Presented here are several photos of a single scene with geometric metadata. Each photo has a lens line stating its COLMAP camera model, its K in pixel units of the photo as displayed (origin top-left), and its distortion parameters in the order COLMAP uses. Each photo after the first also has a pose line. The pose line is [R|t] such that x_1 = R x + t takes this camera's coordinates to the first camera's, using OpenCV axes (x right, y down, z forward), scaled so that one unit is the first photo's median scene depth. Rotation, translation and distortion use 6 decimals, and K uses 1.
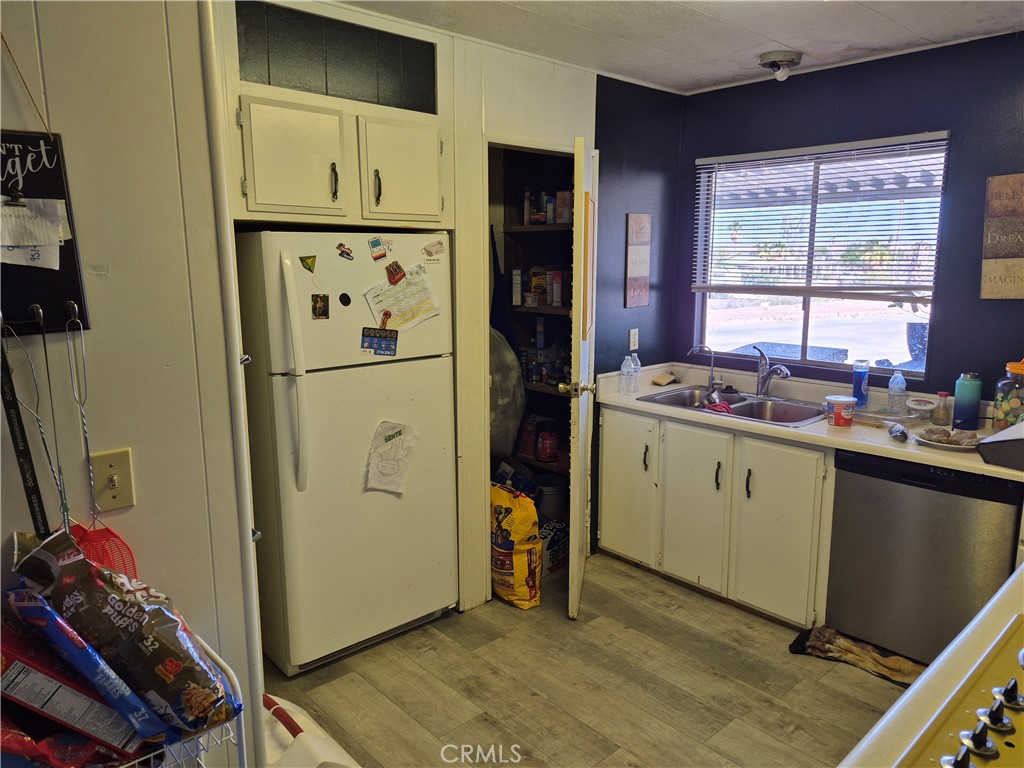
lens RADIAL K [[726.8, 0, 504.8], [0, 726.8, 389.3], [0, 0, 1]] dist [0.064093, -0.054393]
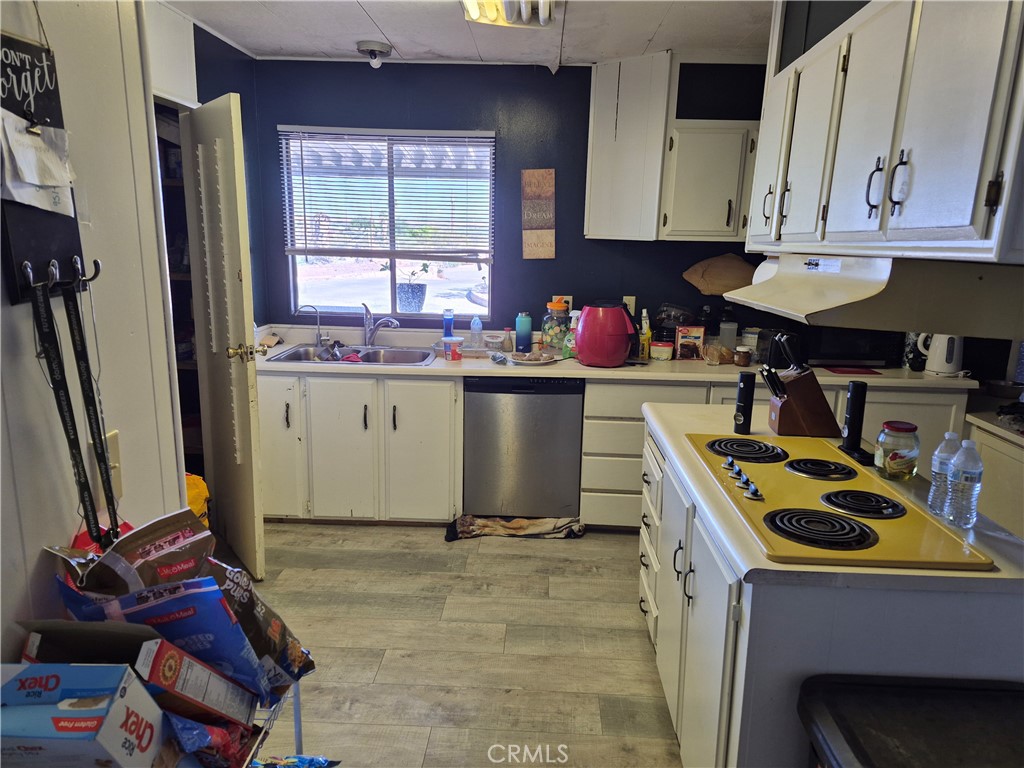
lens RADIAL K [[726.8, 0, 521.7], [0, 726.8, 406.1], [0, 0, 1]] dist [0.064093, -0.054393]
pose [[0.694711, -0.152477, 0.702942, -0.359106], [0.107353, 0.988307, 0.108281, 0.004187], [-0.711233, 0.000239, 0.702957, 0.027805]]
